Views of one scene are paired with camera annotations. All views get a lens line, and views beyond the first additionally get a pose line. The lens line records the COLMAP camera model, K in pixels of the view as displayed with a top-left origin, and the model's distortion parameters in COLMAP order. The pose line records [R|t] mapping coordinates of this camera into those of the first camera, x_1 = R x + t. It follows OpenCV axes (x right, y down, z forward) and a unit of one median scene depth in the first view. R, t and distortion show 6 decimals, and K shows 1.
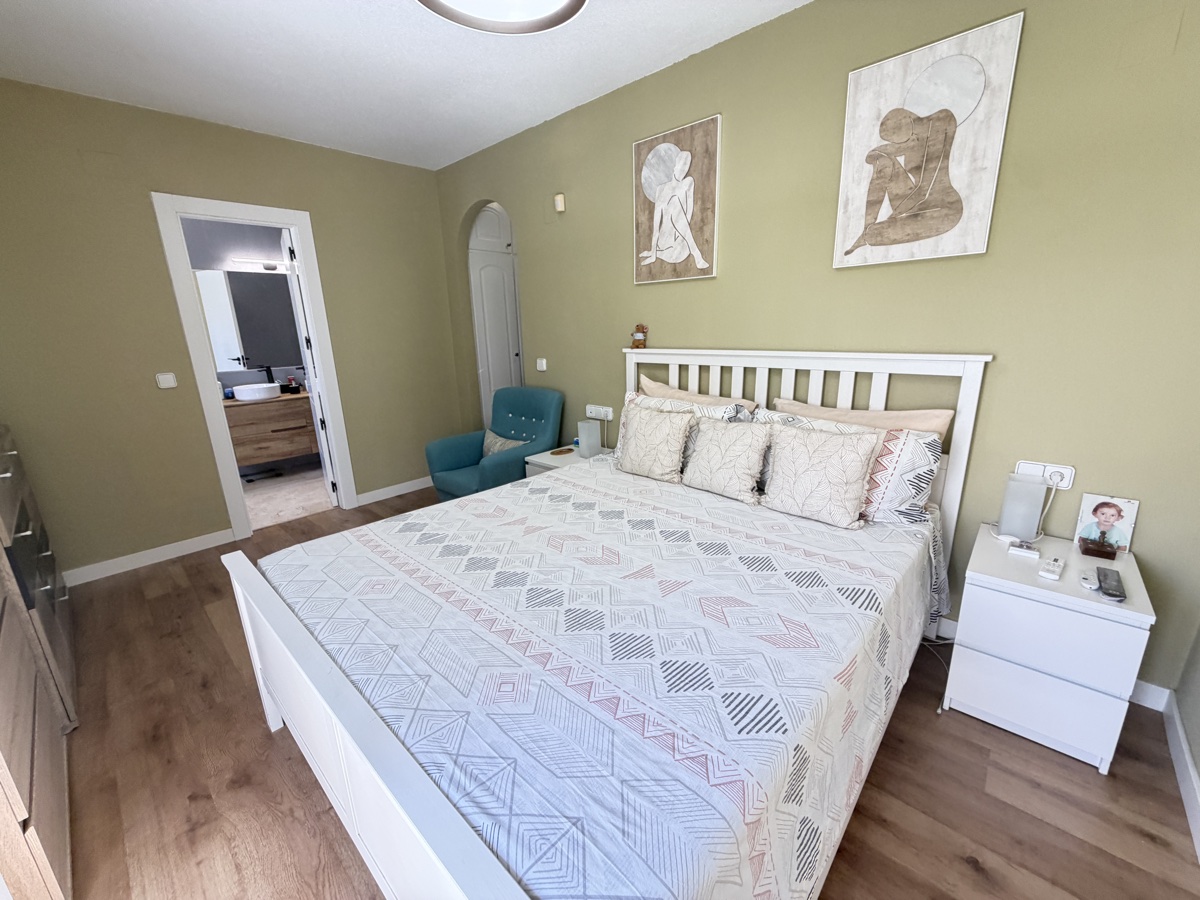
lens RADIAL K [[478.5, 0, 597.9], [0, 478.5, 452.4], [0, 0, 1]] dist [0.000404, -0.000781]
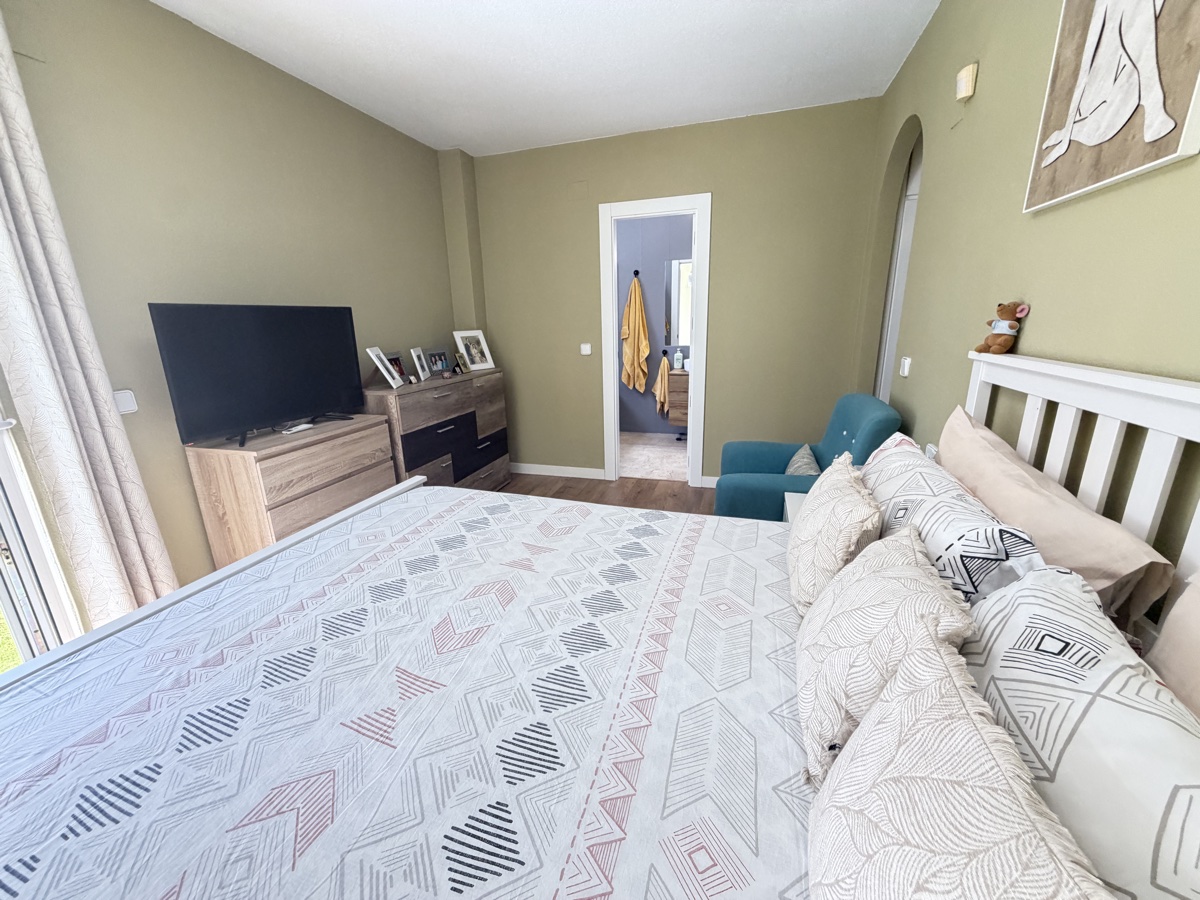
lens RADIAL K [[478.5, 0, 597.9], [0, 478.5, 452.4], [0, 0, 1]] dist [0.000404, -0.000781]
pose [[0.429813, 0.258756, -0.865047, 0.469505], [-0.221242, 0.959033, 0.176941, -0.157809], [0.875393, 0.115333, 0.469453, 0.584522]]
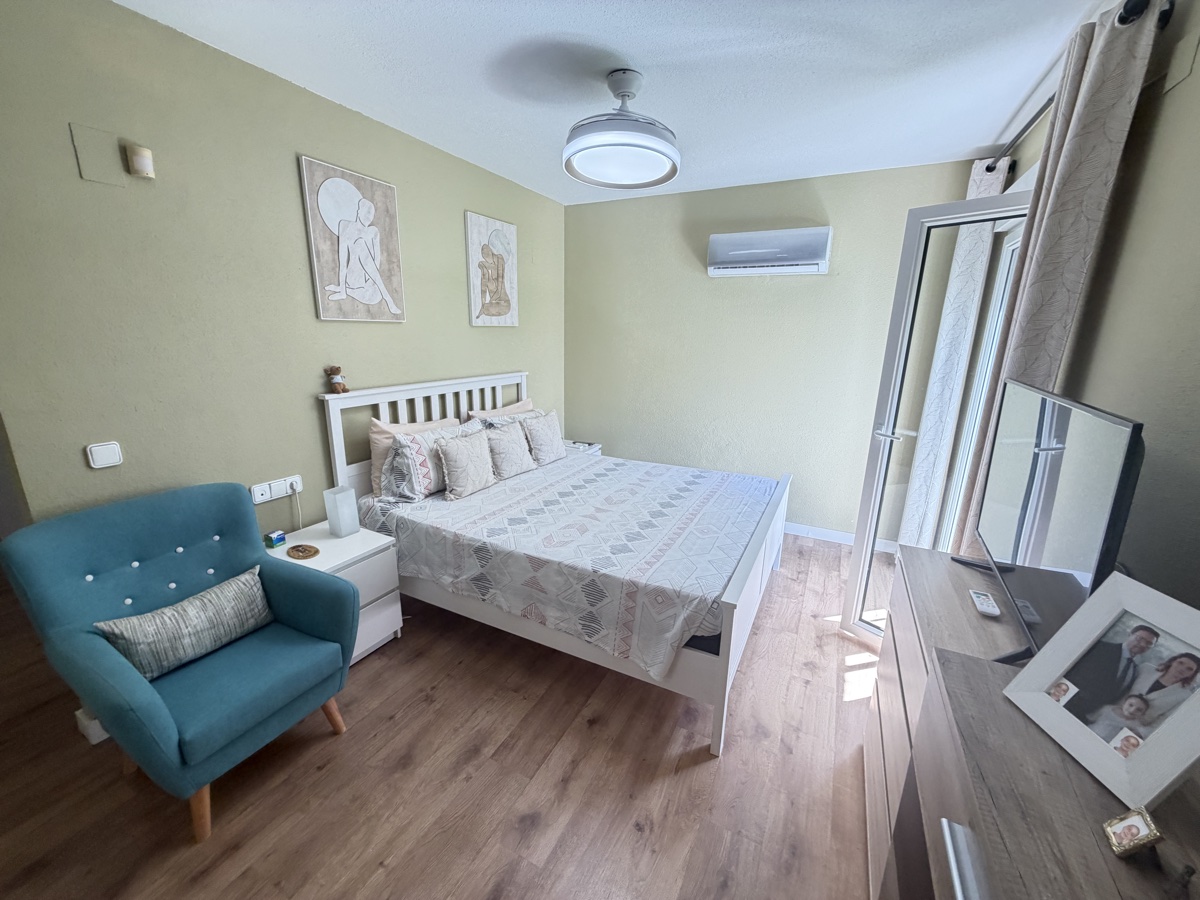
lens RADIAL K [[478.5, 0, 597.9], [0, 478.5, 452.4], [0, 0, 1]] dist [0.000404, -0.000781]
pose [[-0.266741, -0.219067, 0.938541, -1.179959], [0.238823, 0.928427, 0.284582, -0.335641], [-0.933709, 0.300055, -0.195331, 1.015599]]
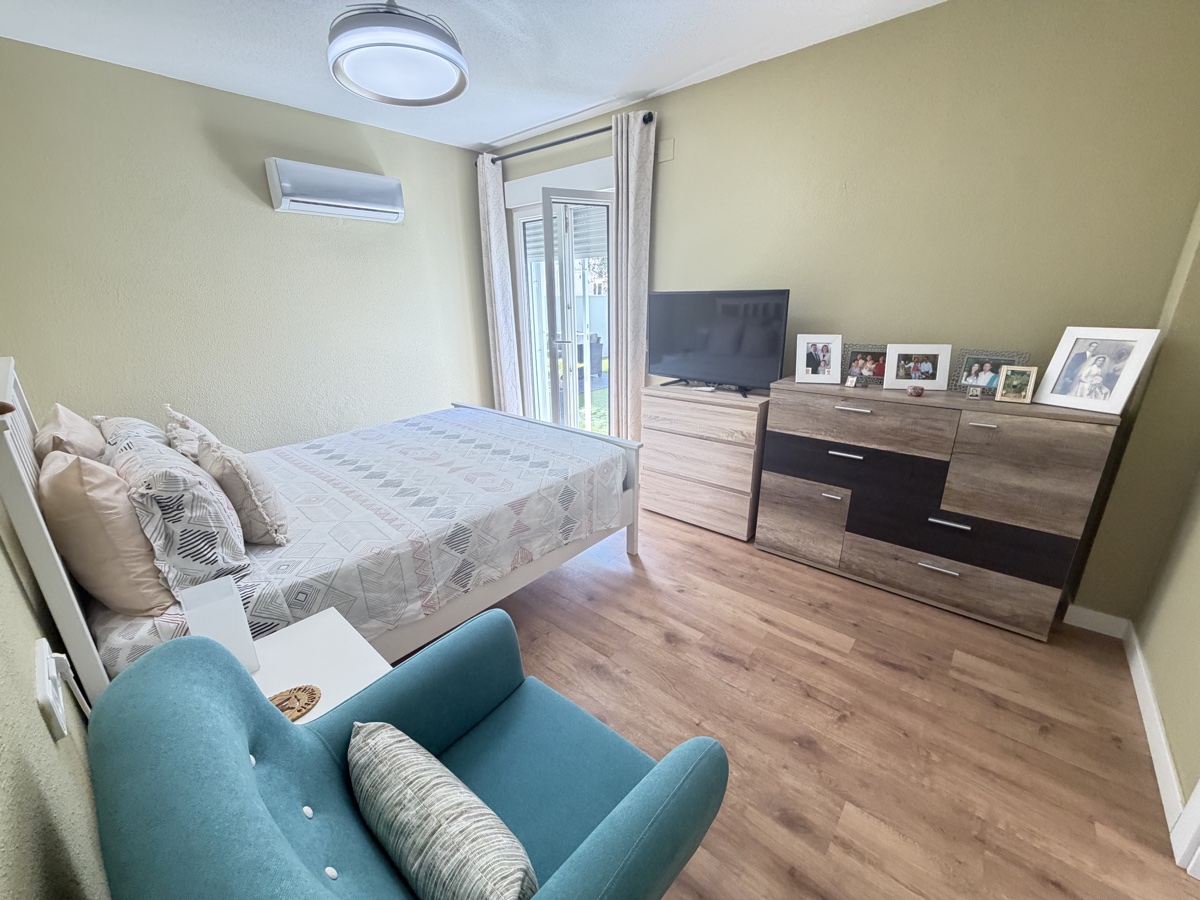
lens RADIAL K [[478.5, 0, 597.9], [0, 478.5, 452.4], [0, 0, 1]] dist [0.000404, -0.000781]
pose [[-0.998668, 0.049451, -0.014707, -0.444593], [0.033318, 0.835826, 0.547983, -0.482011], [0.039391, 0.546763, -0.836360, 1.741782]]
